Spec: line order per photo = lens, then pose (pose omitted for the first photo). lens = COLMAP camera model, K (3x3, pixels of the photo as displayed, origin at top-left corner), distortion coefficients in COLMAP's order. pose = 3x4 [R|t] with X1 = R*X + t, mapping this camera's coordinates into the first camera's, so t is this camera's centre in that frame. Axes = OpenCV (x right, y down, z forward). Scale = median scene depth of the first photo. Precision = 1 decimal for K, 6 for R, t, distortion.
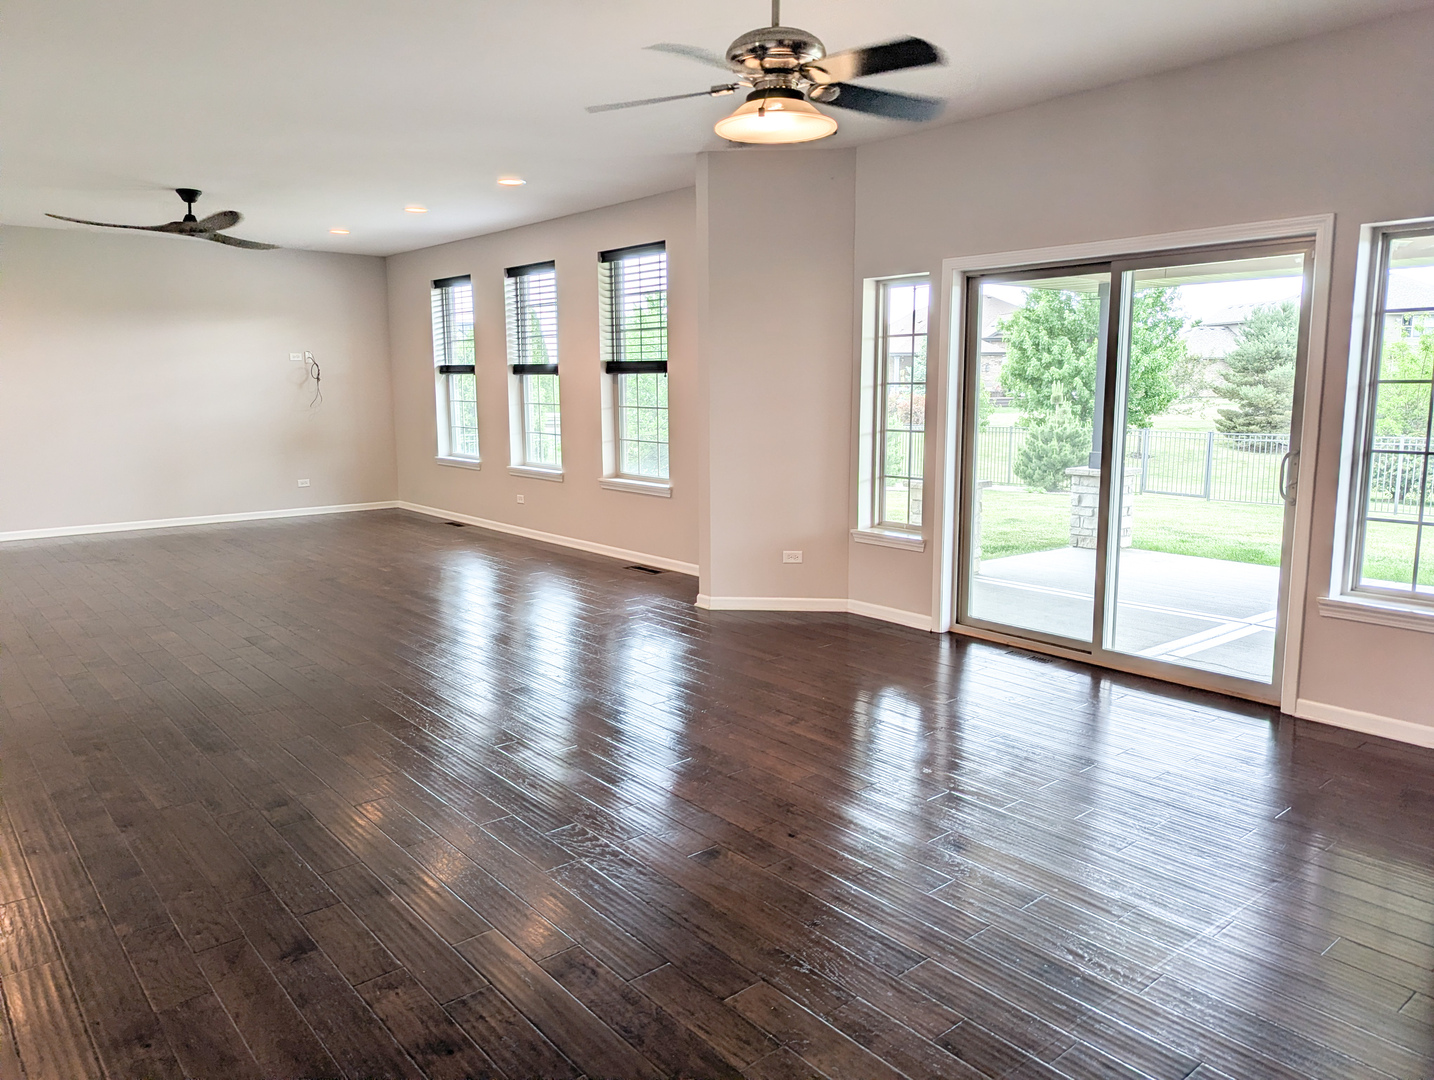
lens RADIAL K [[1013.8, 0, 725.6], [0, 1013.8, 532.4], [0, 0, 1]] dist [0.034572, -0.004419]
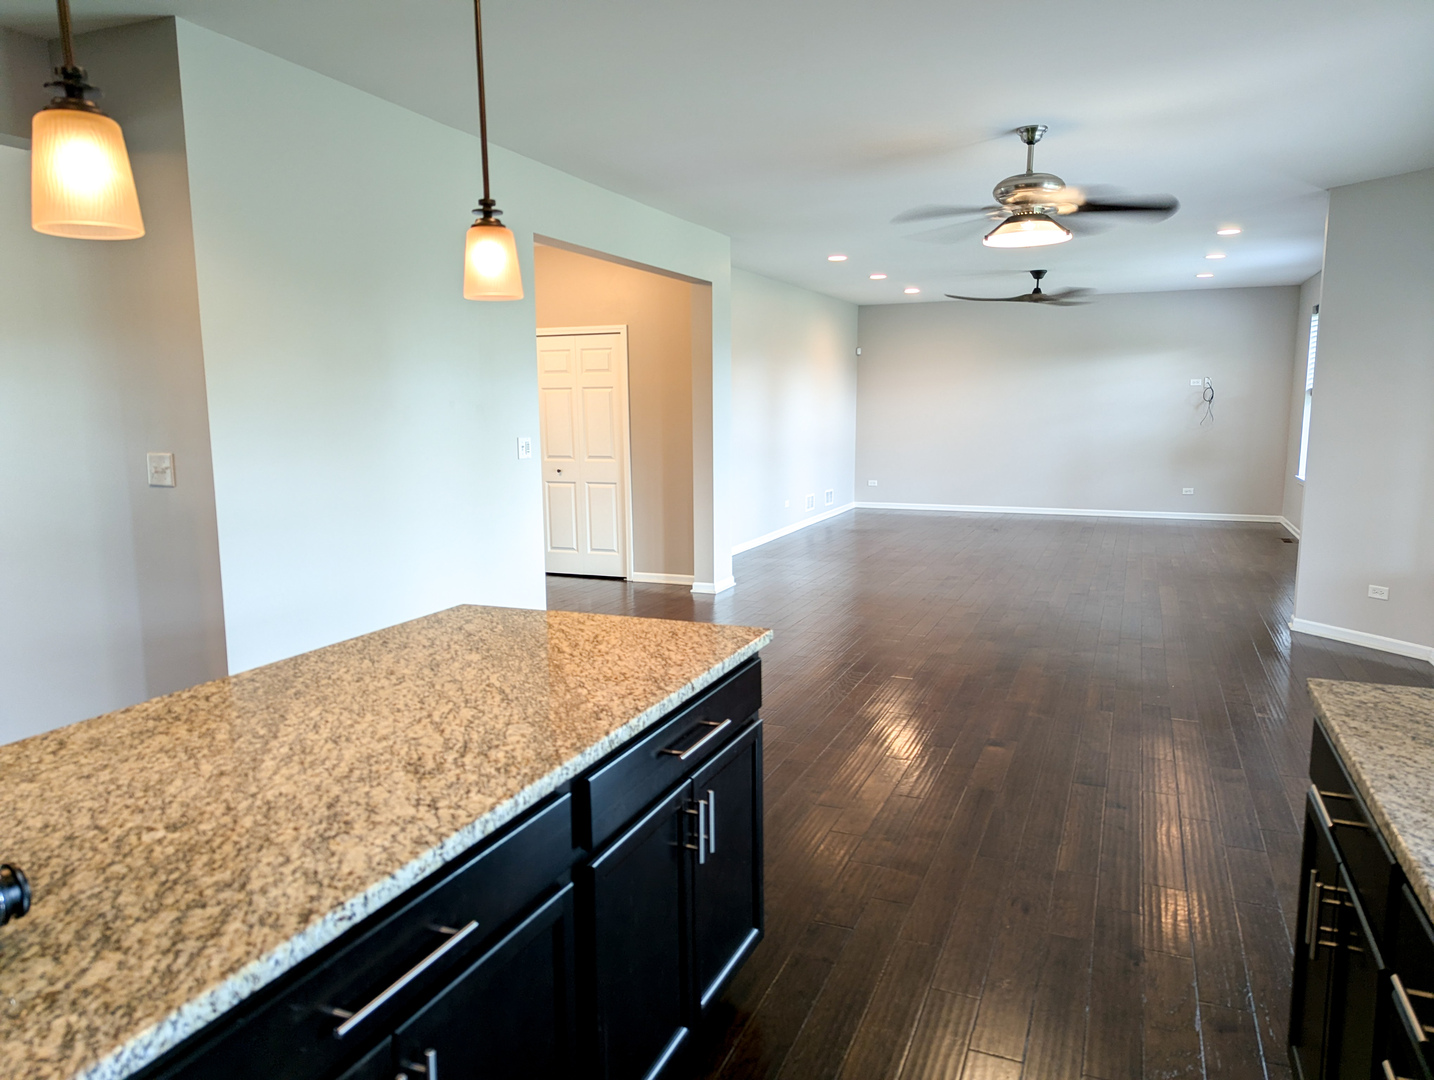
lens RADIAL K [[1013.8, 0, 725.6], [0, 1013.8, 532.4], [0, 0, 1]] dist [0.034572, -0.004419]
pose [[0.462021, 0.114969, -0.879386, 0.428076], [-0.126101, 0.990004, 0.063179, -0.011025], [0.877858, 0.081702, 0.471900, -0.002014]]
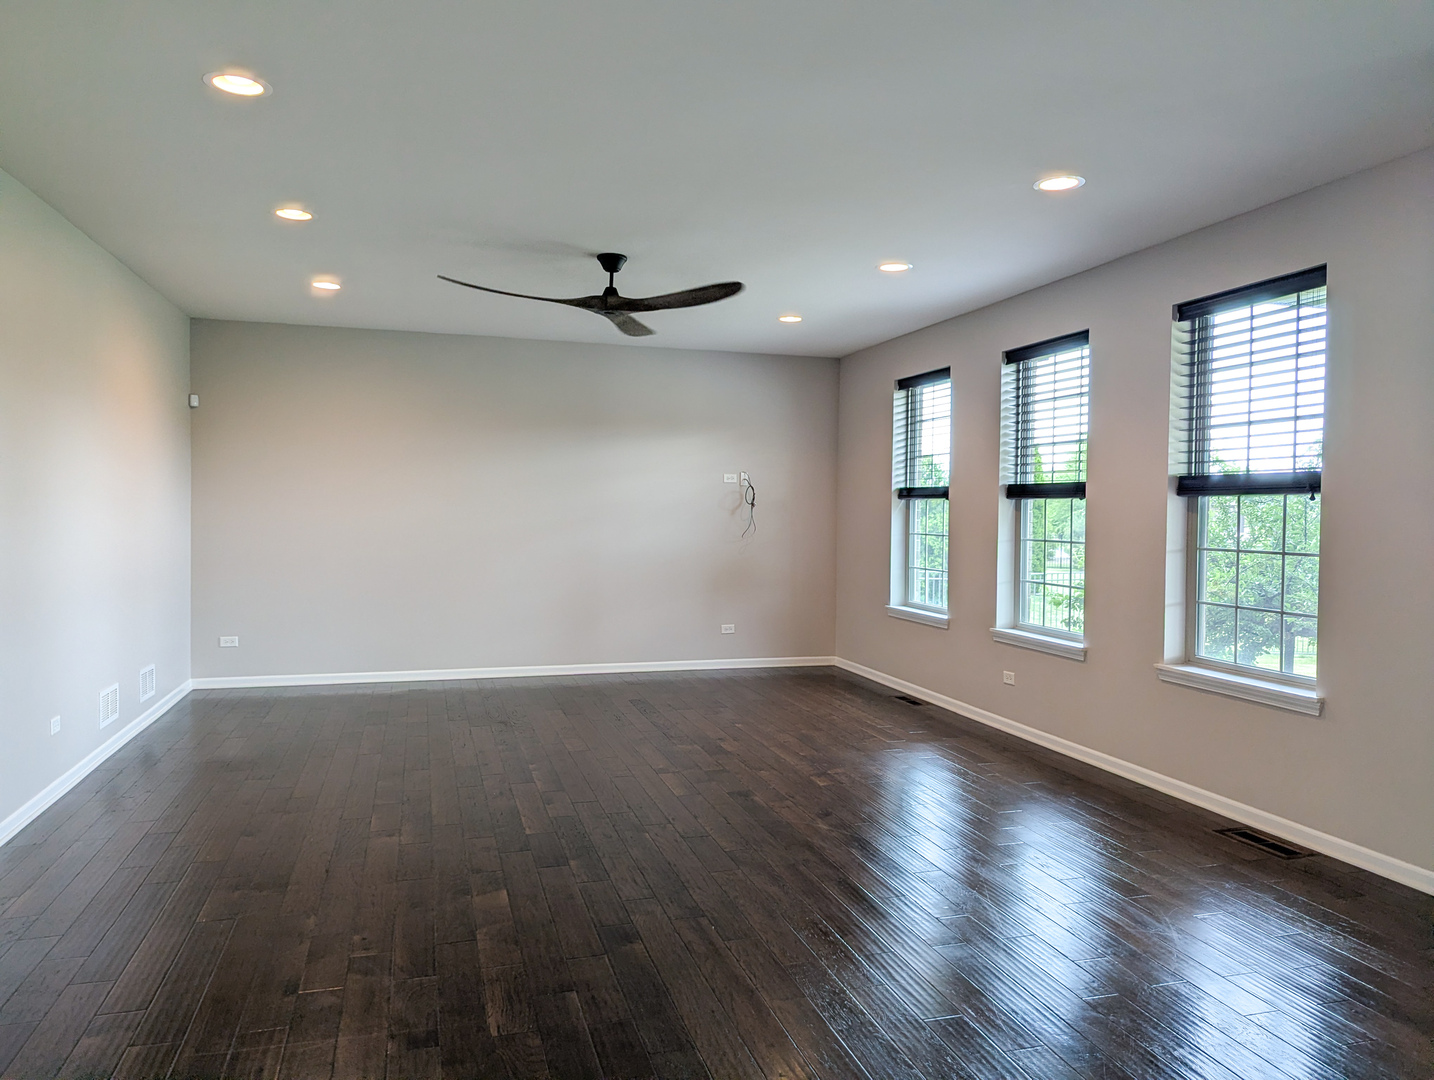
lens RADIAL K [[1013.8, 0, 725.6], [0, 1013.8, 532.4], [0, 0, 1]] dist [0.034572, -0.004419]
pose [[0.917728, 0.021404, -0.396633, -0.108619], [-0.073257, 0.990538, -0.116049, -0.036405], [0.390396, 0.135558, 0.910612, 0.288274]]
